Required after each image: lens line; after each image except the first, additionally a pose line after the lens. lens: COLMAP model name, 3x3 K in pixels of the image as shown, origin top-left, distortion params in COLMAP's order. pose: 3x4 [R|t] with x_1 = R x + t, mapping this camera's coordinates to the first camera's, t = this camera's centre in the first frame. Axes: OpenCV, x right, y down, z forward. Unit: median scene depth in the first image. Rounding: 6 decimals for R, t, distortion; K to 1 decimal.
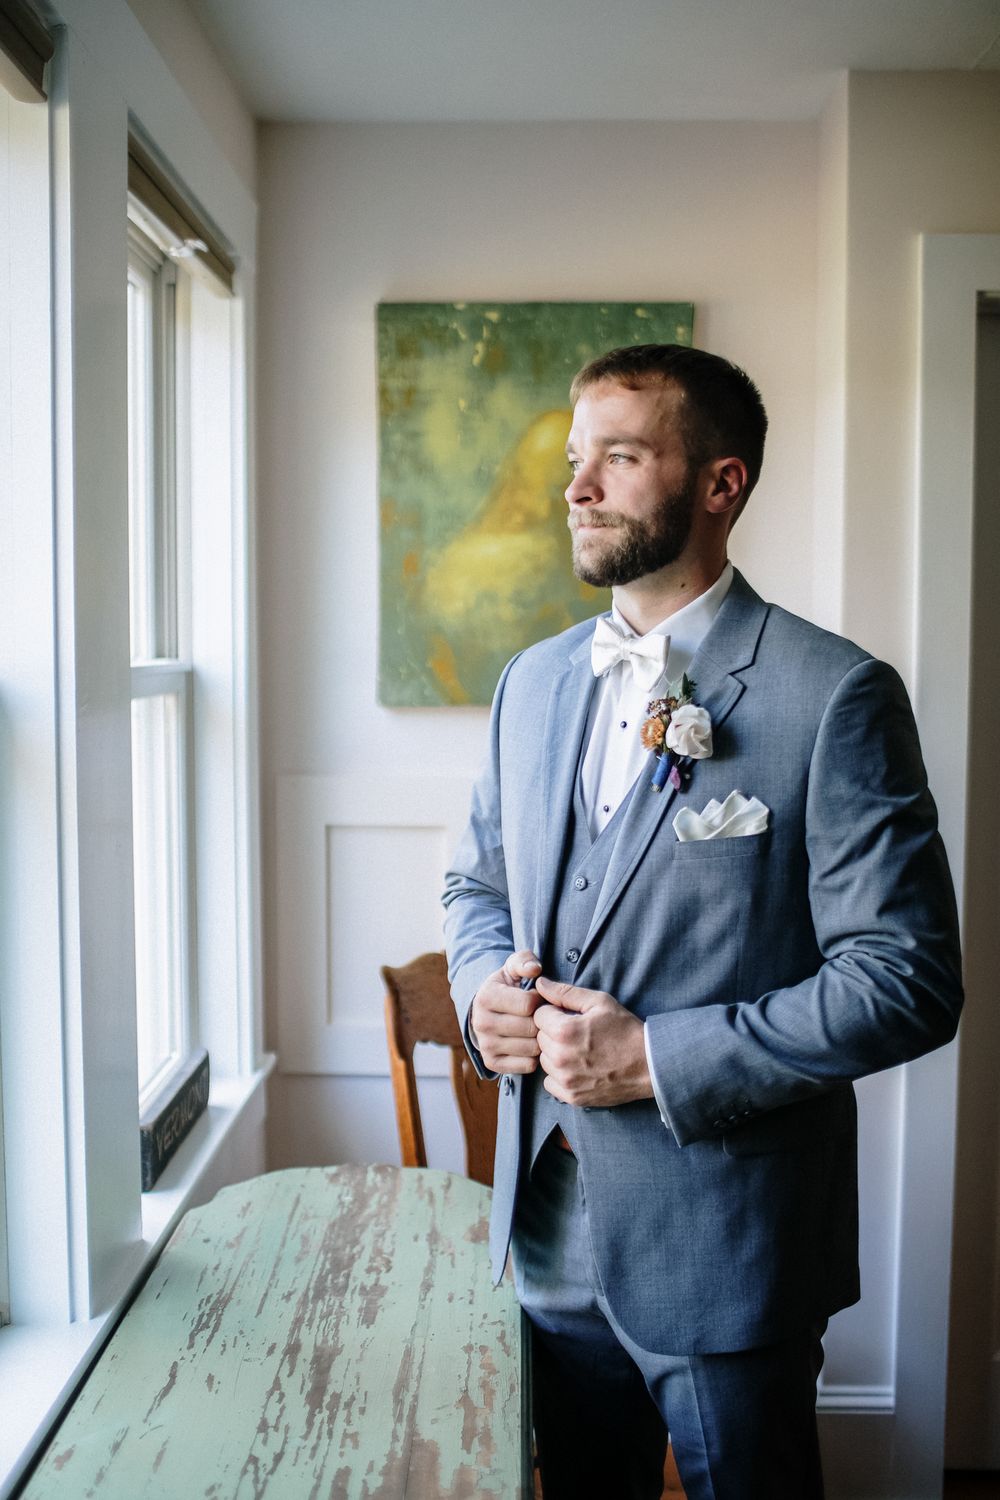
lens RADIAL K [[1527.9, 0, 500.0], [0, 1527.9, 750.0], [0, 0, 1]] dist [-0.125817, 0.124801]
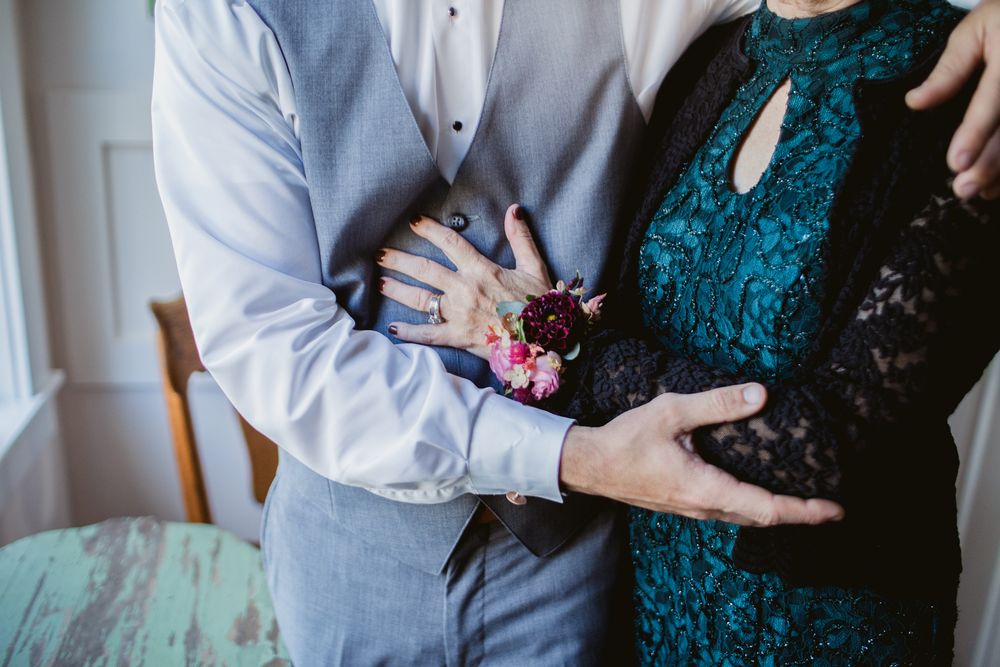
lens RADIAL K [[944.2, 0, 500.0], [0, 944.2, 333.5], [0, 0, 1]] dist [-0.010126, -0.006383]
pose [[0.979708, -0.011431, 0.200103, 0.024818], [-0.039762, 0.967444, 0.249941, 0.005910], [-0.196446, -0.252826, 0.947359, 0.502420]]
